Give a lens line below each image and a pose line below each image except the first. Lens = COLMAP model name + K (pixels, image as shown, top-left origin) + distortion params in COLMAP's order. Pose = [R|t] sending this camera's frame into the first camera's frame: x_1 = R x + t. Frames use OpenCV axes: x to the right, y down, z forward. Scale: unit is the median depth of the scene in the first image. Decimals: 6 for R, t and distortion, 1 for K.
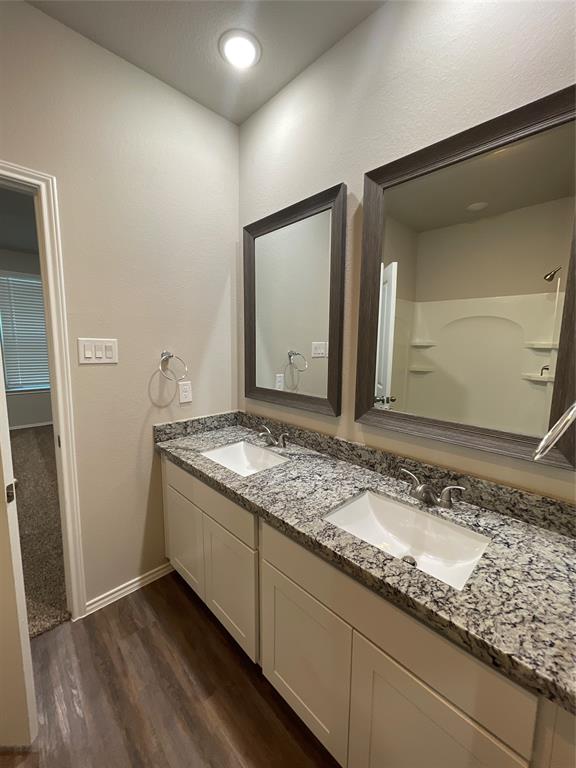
lens RADIAL K [[310.2, 0, 286.1], [0, 310.2, 380.1], [0, 0, 1]] dist [-0.001462, -0.000336]
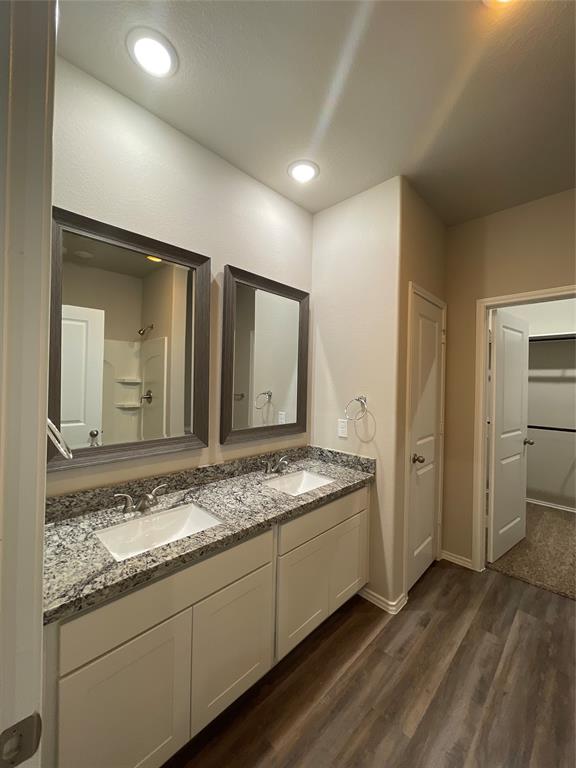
lens RADIAL K [[310.2, 0, 286.9], [0, 310.2, 381.3], [0, 0, 1]] dist [-0.001462, -0.000336]
pose [[-0.037939, -0.009771, 0.999232, -1.114352], [0.098527, 0.995043, 0.013471, -0.124554], [-0.994411, 0.098963, -0.036789, 0.799123]]
